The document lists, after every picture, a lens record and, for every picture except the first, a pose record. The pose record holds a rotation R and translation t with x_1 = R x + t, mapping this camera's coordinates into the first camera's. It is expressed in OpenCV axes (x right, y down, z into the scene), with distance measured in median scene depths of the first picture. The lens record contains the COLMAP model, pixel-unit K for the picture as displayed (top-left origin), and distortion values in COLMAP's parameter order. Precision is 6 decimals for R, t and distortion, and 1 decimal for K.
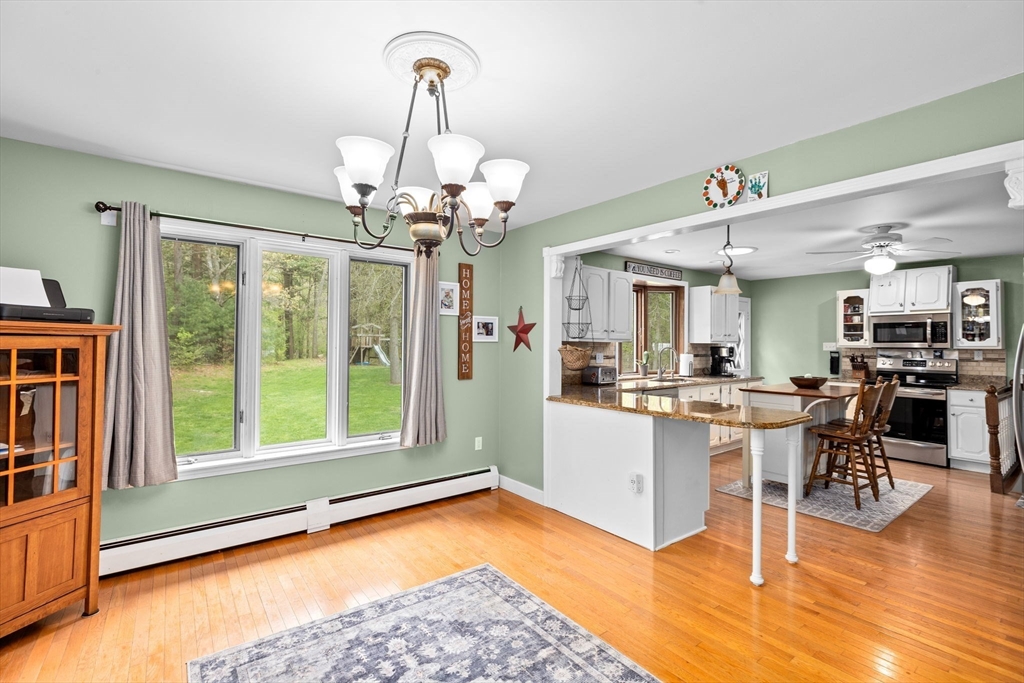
lens RADIAL K [[460.6, 0, 511.1], [0, 460.6, 336.0], [0, 0, 1]] dist [-0.010252, 0.005326]
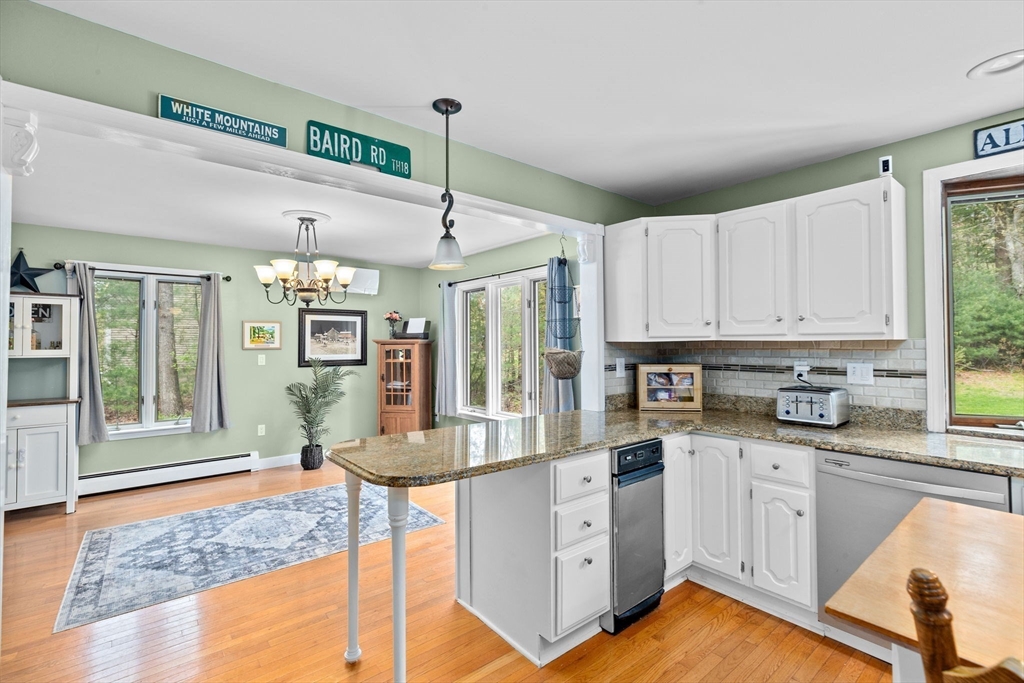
lens RADIAL K [[460.6, 0, 510.9], [0, 460.6, 336.1], [0, 0, 1]] dist [-0.010252, 0.005326]
pose [[0.027221, -0.026357, -0.999282, 0.823488], [0.021509, 0.999436, -0.025775, 0.016826], [0.999398, -0.020792, 0.027772, 0.781750]]
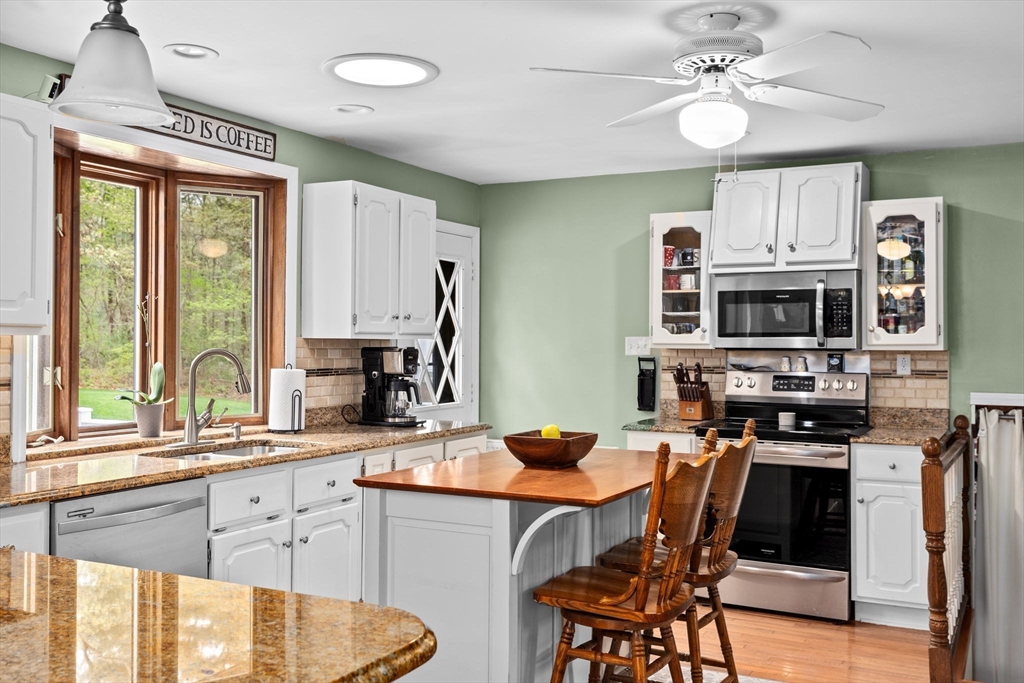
lens RADIAL K [[980.7, 0, 510.7], [0, 980.7, 333.7], [0, 0, 1]] dist [0.024660, 0.000000]
pose [[0.908682, 0.000956, 0.417488, 0.327047], [-0.005644, 0.999934, 0.009994, 0.005200], [-0.417451, -0.011437, 0.908627, 0.350654]]
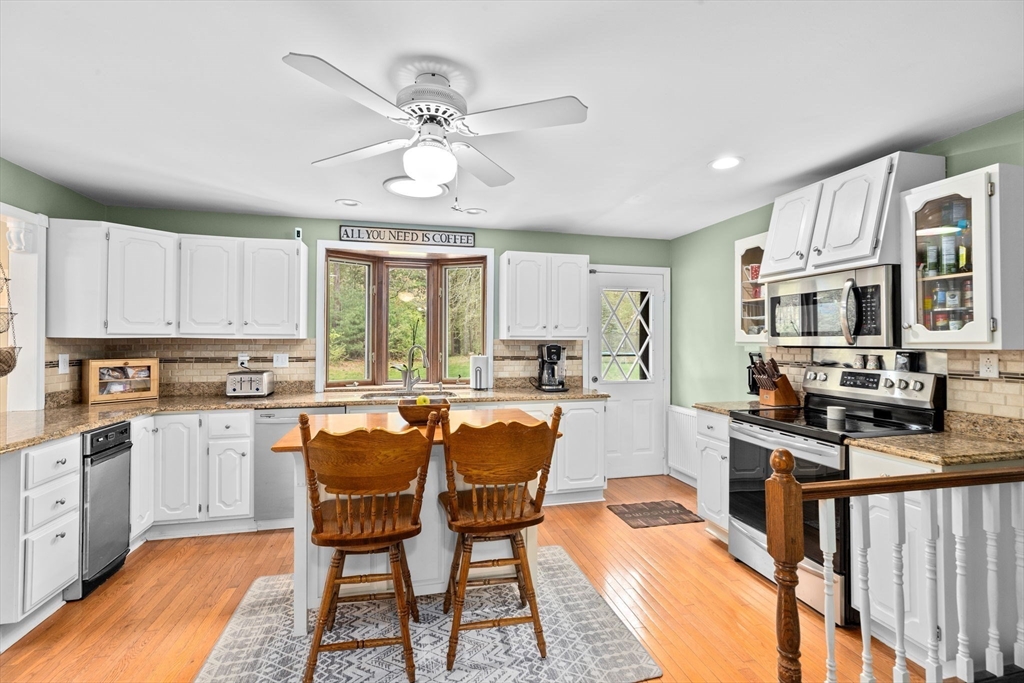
lens RADIAL K [[460.6, 0, 512.2], [0, 460.6, 336.6], [0, 0, 1]] dist [-0.010252, 0.005326]
pose [[0.913132, -0.008822, -0.407569, 1.036321], [0.010837, 0.999938, 0.002636, 0.014896], [0.407520, -0.006824, 0.913171, 0.600110]]
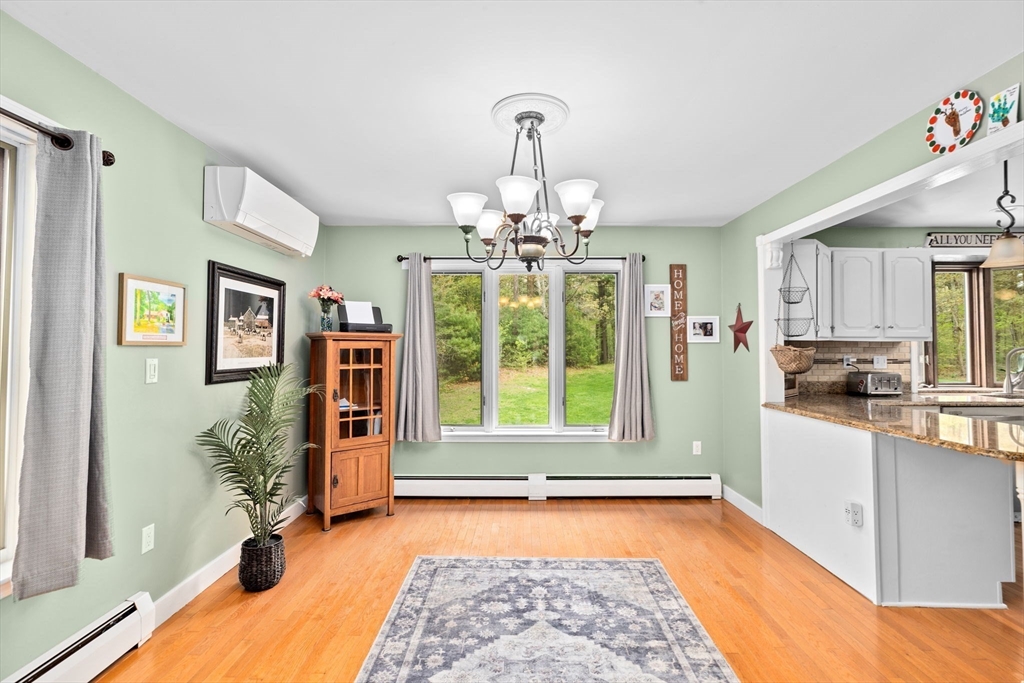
lens RADIAL K [[460.6, 0, 511.3], [0, 460.6, 337.0], [0, 0, 1]] dist [-0.010252, 0.005326]
pose [[0.788215, -0.021773, -0.615014, 0.223053], [0.015034, 0.999757, -0.016126, 0.010407], [0.615216, 0.003464, 0.788351, -0.001060]]
